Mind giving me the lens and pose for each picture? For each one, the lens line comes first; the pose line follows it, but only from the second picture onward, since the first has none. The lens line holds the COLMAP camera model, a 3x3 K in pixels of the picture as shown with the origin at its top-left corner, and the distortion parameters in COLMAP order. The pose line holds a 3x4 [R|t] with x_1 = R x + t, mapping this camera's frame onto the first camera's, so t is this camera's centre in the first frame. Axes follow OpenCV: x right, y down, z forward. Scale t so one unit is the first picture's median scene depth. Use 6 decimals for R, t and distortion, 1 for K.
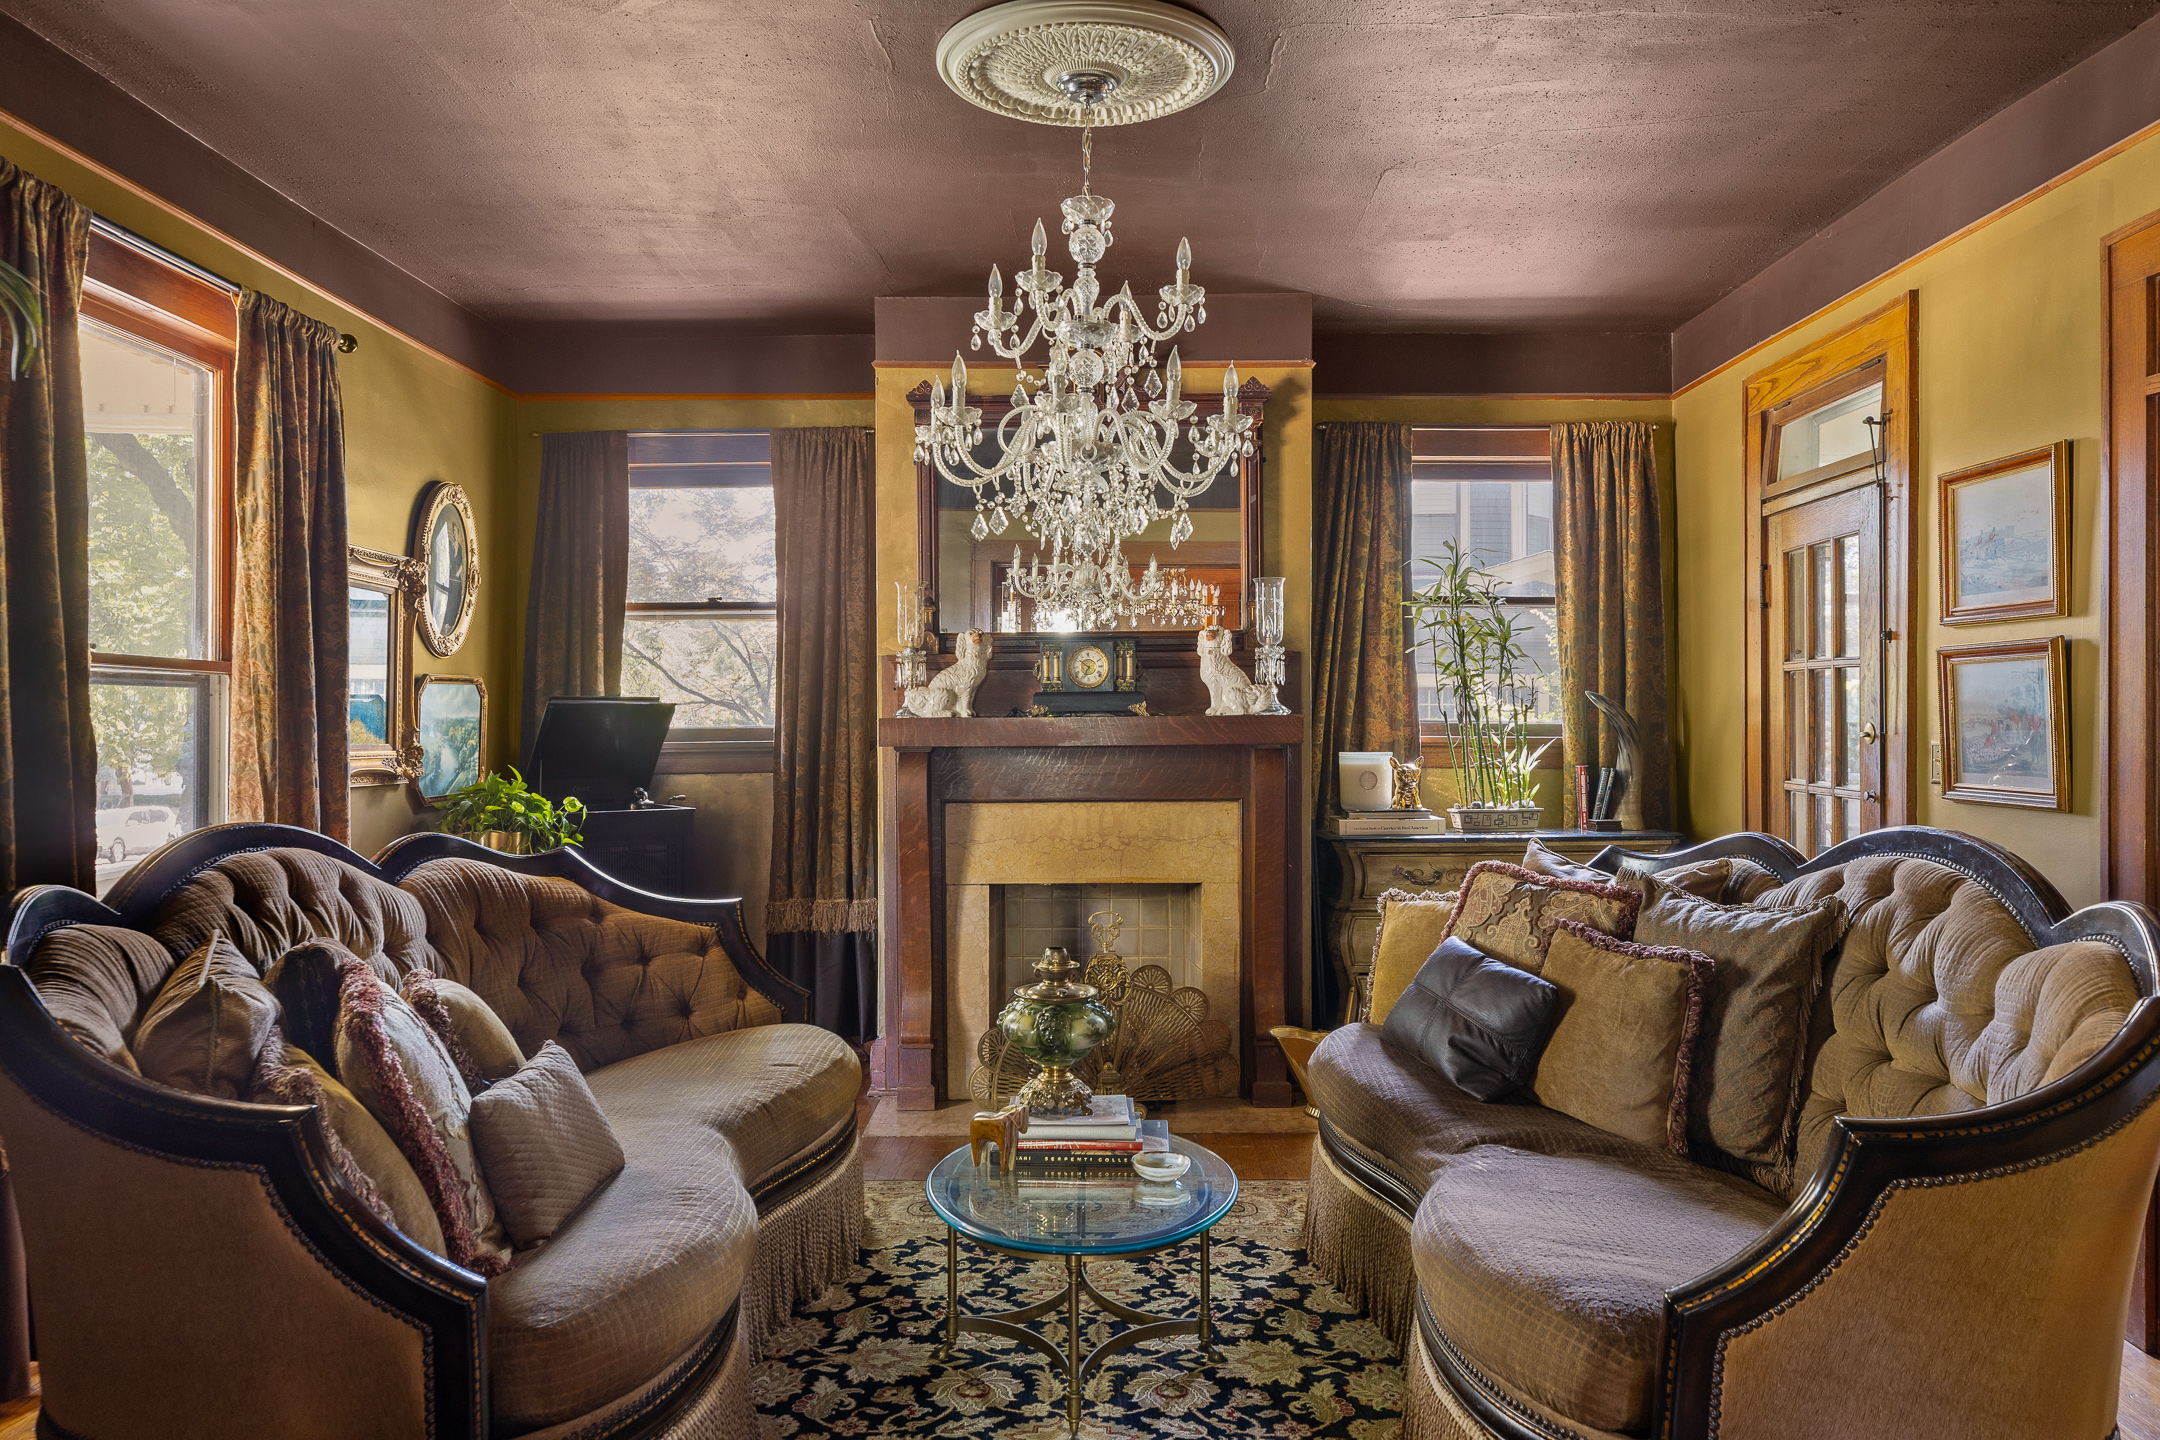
lens RADIAL K [[1454.9, 0, 1074.5], [0, 1454.9, 716.2], [0, 0, 1]] dist [0.009795, 0.000634]
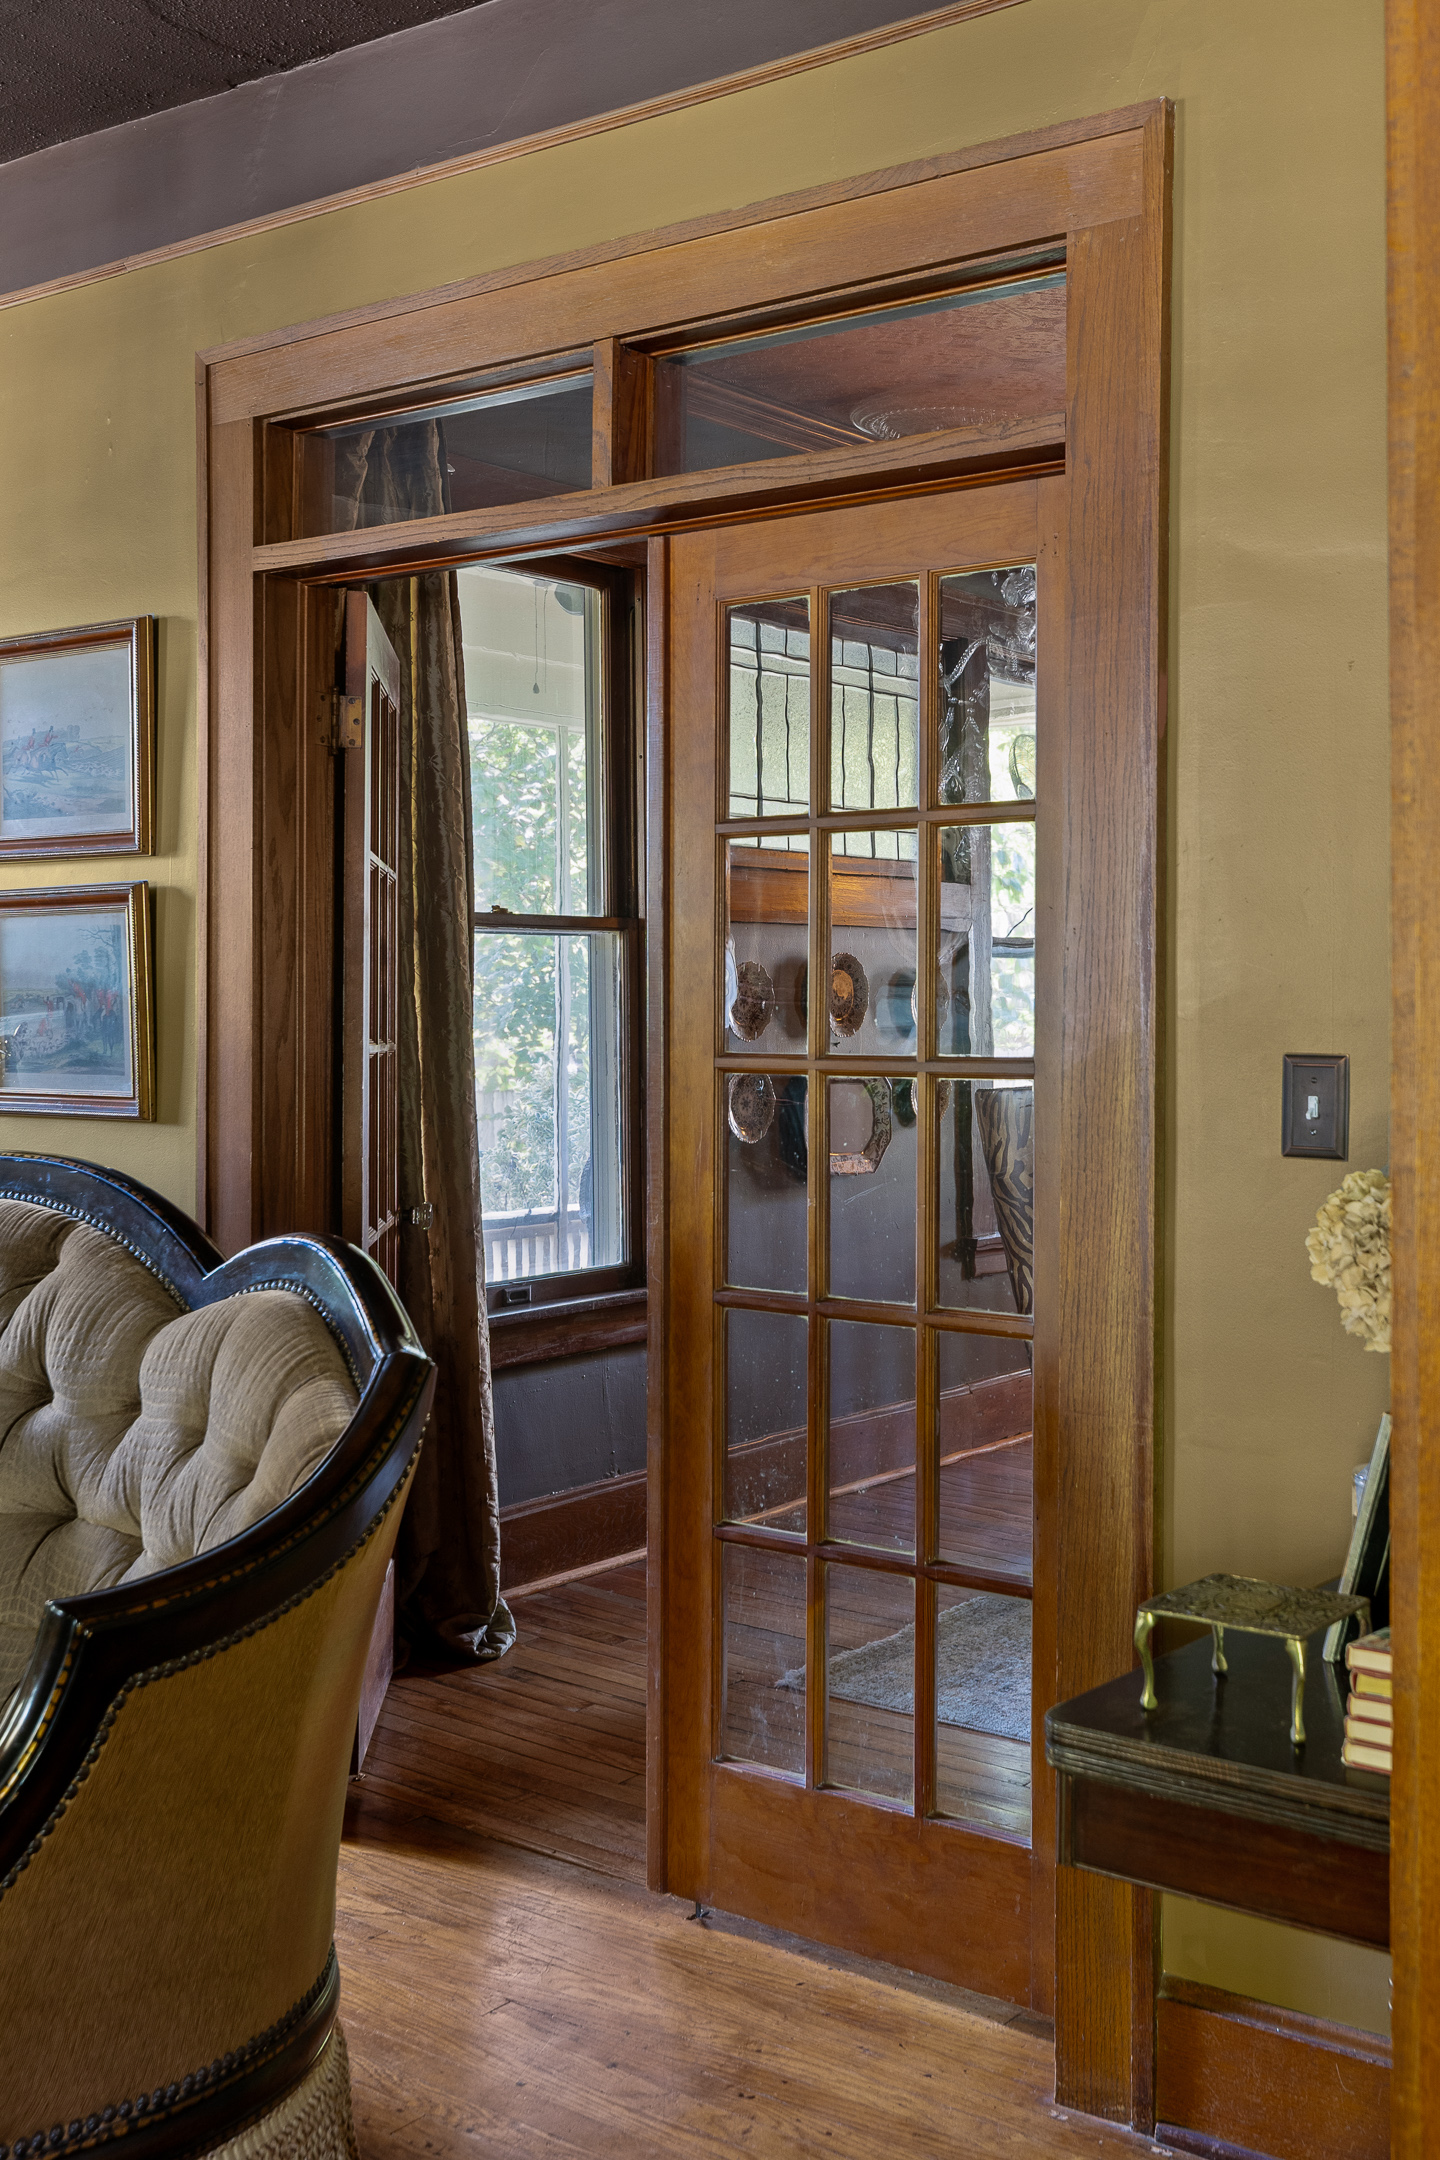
lens RADIAL K [[2246.6, 0, 721.2], [0, 2246.6, 997.2], [0, 0, 1]] dist [0.007506, 0.000000]
pose [[0.602116, -0.000167, 0.798408, -0.046151], [0.000554, 1.000000, -0.000209, 0.003060], [-0.798408, 0.000568, 0.602116, 0.077069]]
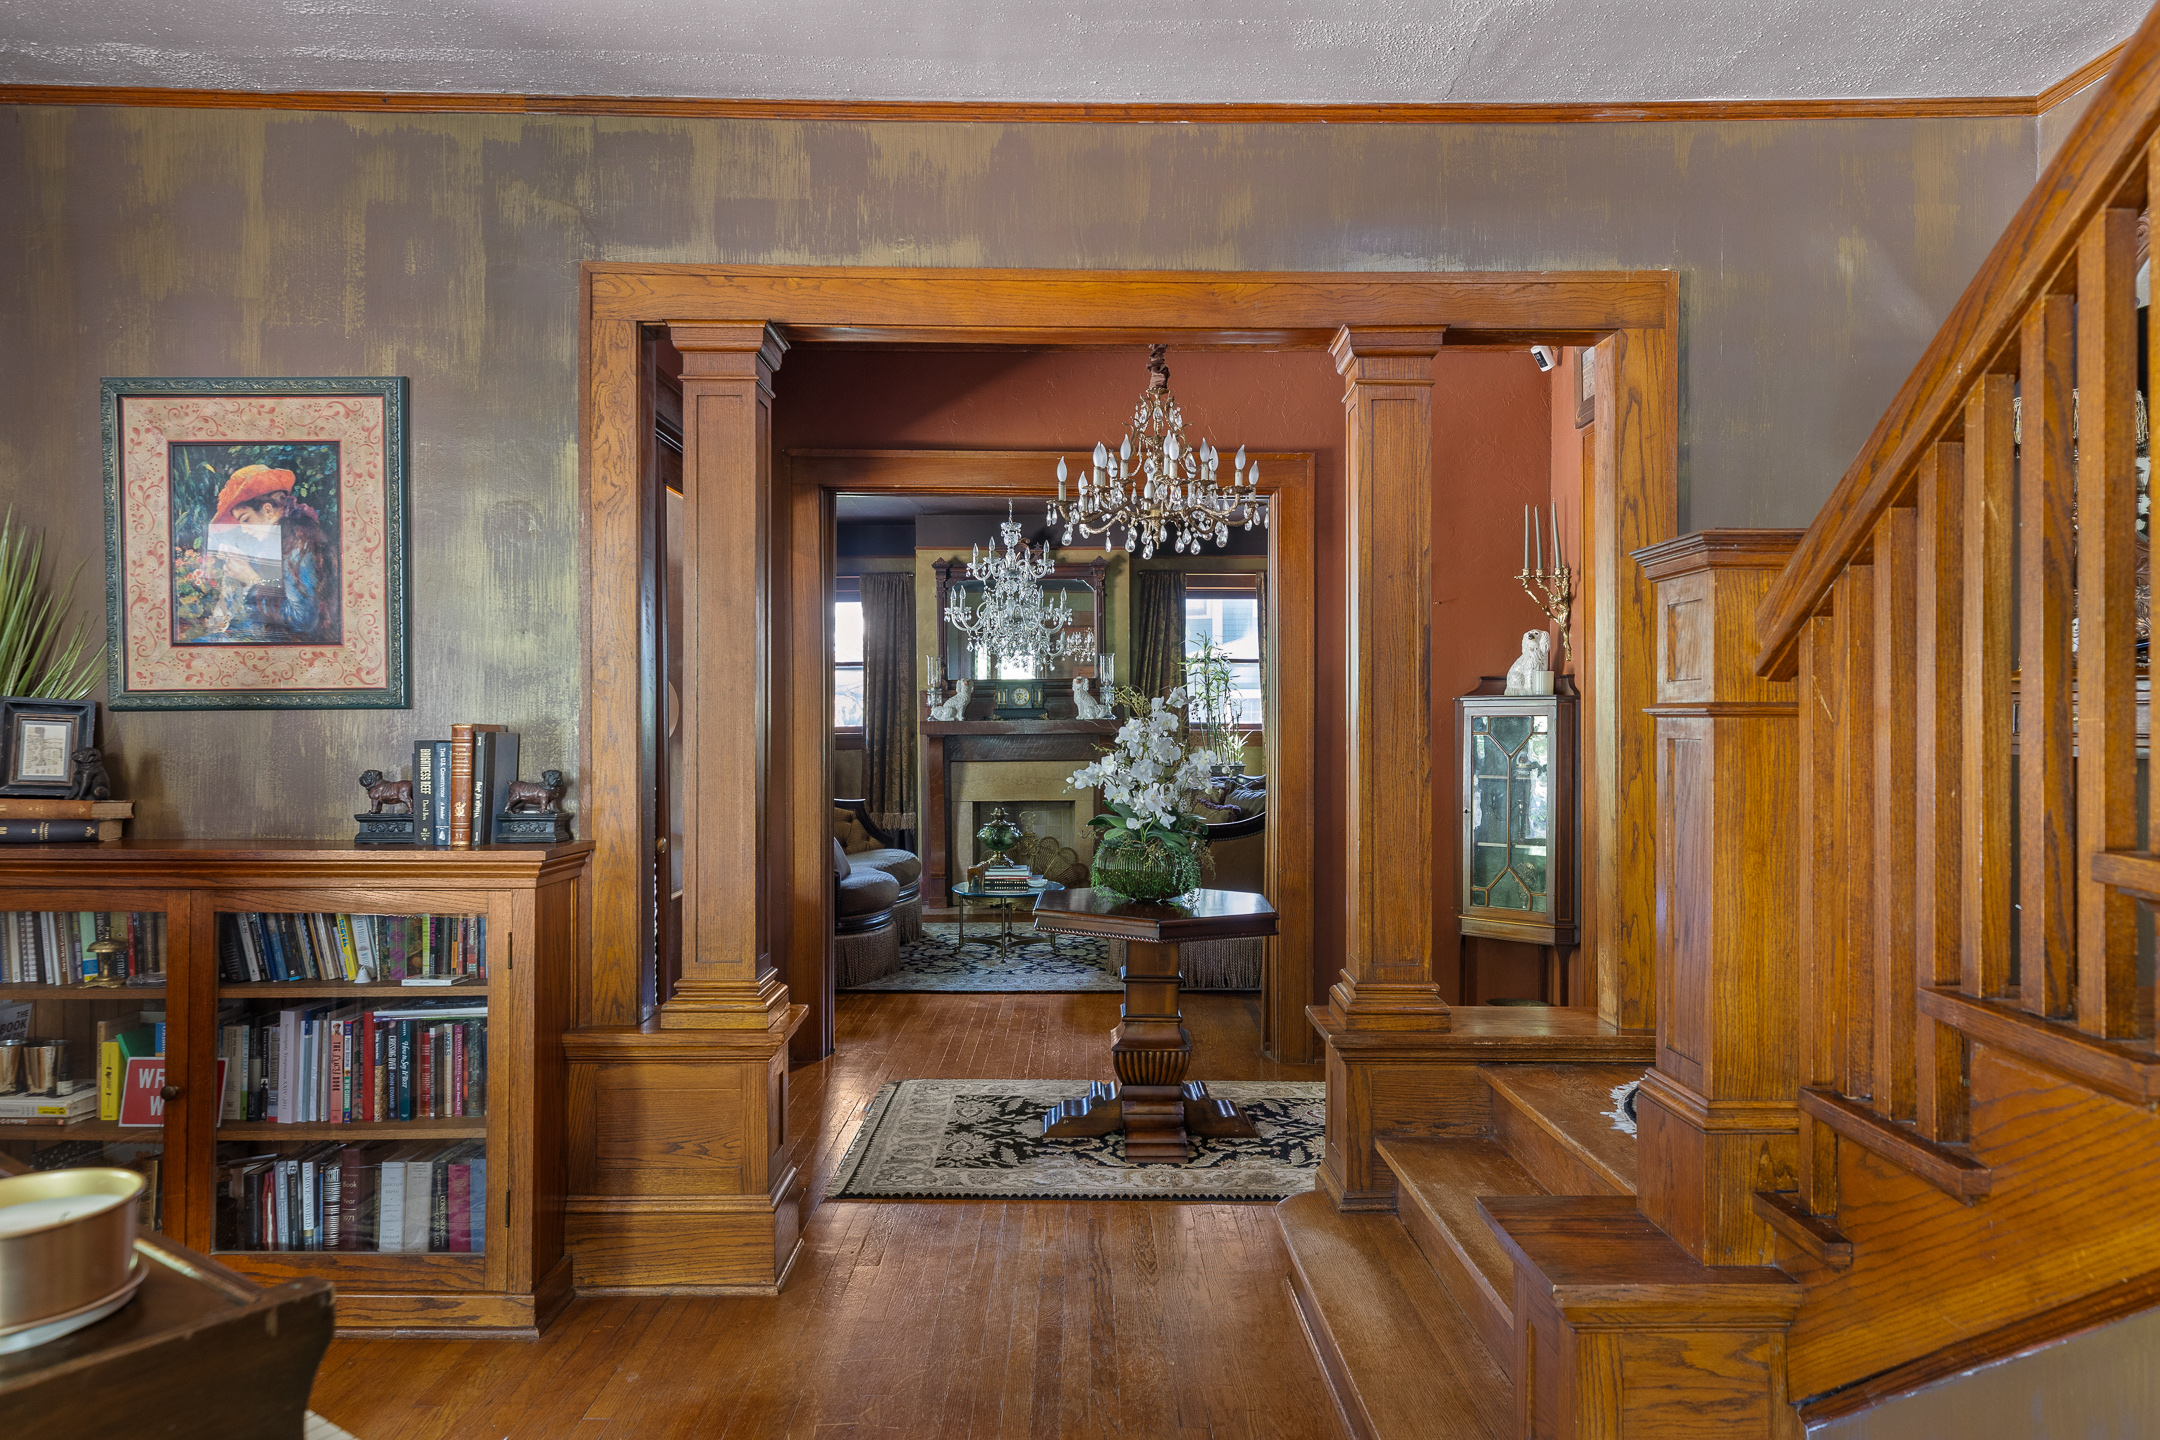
lens RADIAL K [[1454.9, 0, 1084.5], [0, 1454.9, 726.3], [0, 0, 1]] dist [0.009795, 0.000634]
pose [[0.999723, -0.002609, 0.023376, 0.054156], [0.002513, 0.999988, 0.004118, 0.000732], [-0.023386, -0.004058, 0.999718, -1.110225]]
